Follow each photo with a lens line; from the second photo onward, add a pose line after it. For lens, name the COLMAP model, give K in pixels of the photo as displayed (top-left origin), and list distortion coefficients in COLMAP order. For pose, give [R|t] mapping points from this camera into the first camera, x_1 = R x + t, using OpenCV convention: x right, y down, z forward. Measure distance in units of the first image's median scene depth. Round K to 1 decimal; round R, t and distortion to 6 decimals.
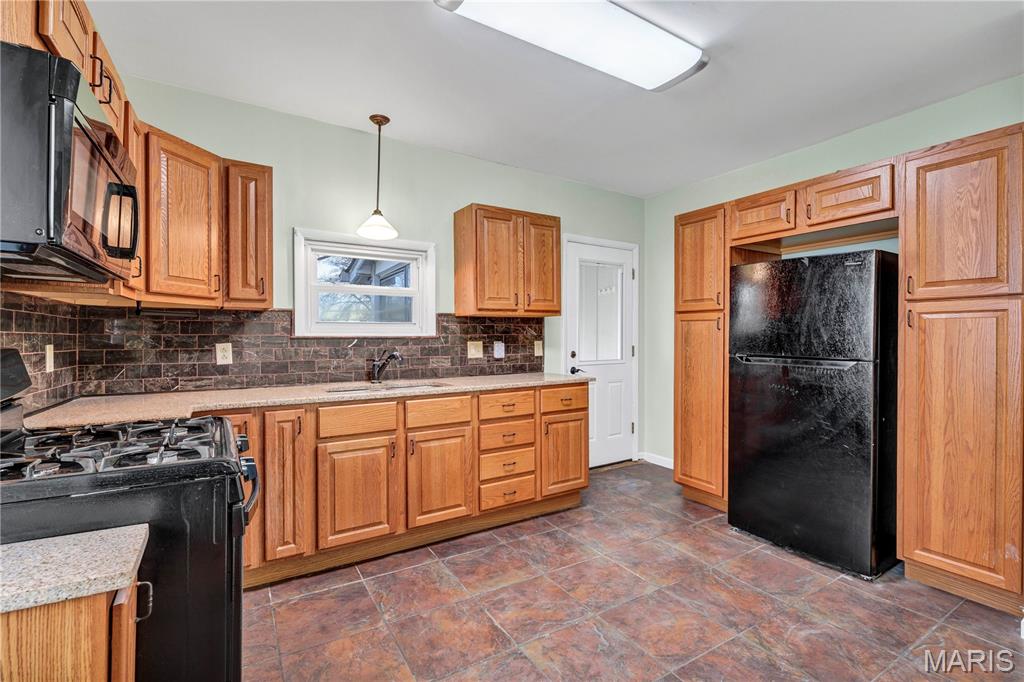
lens RADIAL K [[456.4, 0, 517.2], [0, 456.4, 340.1], [0, 0, 1]] dist [0.000552, 0.000375]
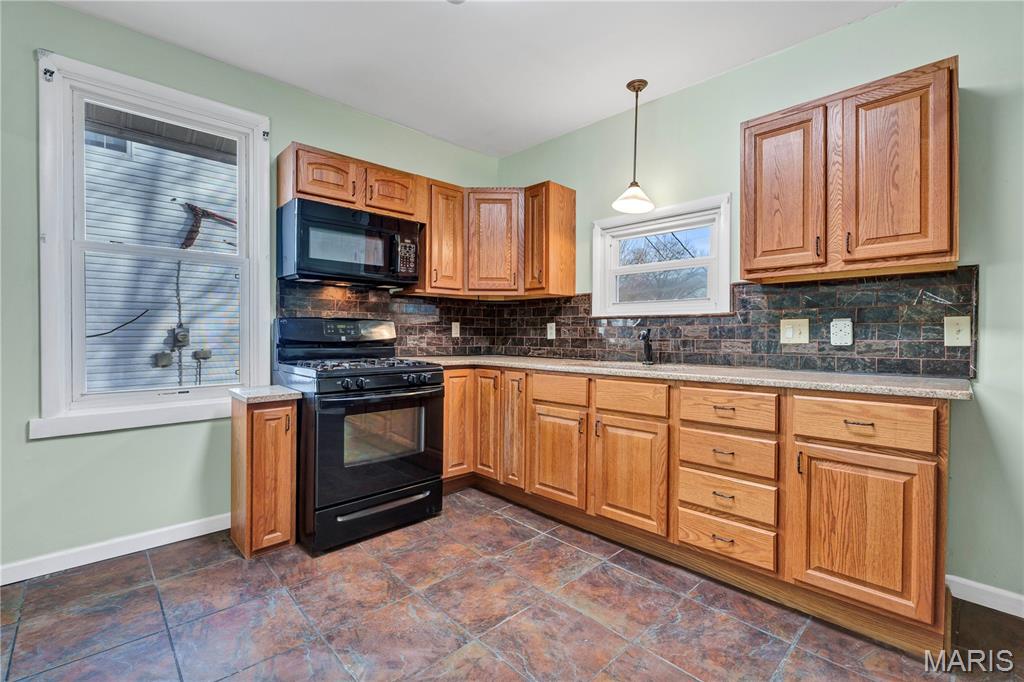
lens RADIAL K [[456.4, 0, 517.2], [0, 456.4, 340.1], [0, 0, 1]] dist [0.000552, 0.000375]
pose [[0.214185, 0.013698, -0.976697, 0.545205], [-0.013533, 0.999847, 0.011054, 0.036664], [0.976699, 0.010850, 0.214337, 0.529409]]
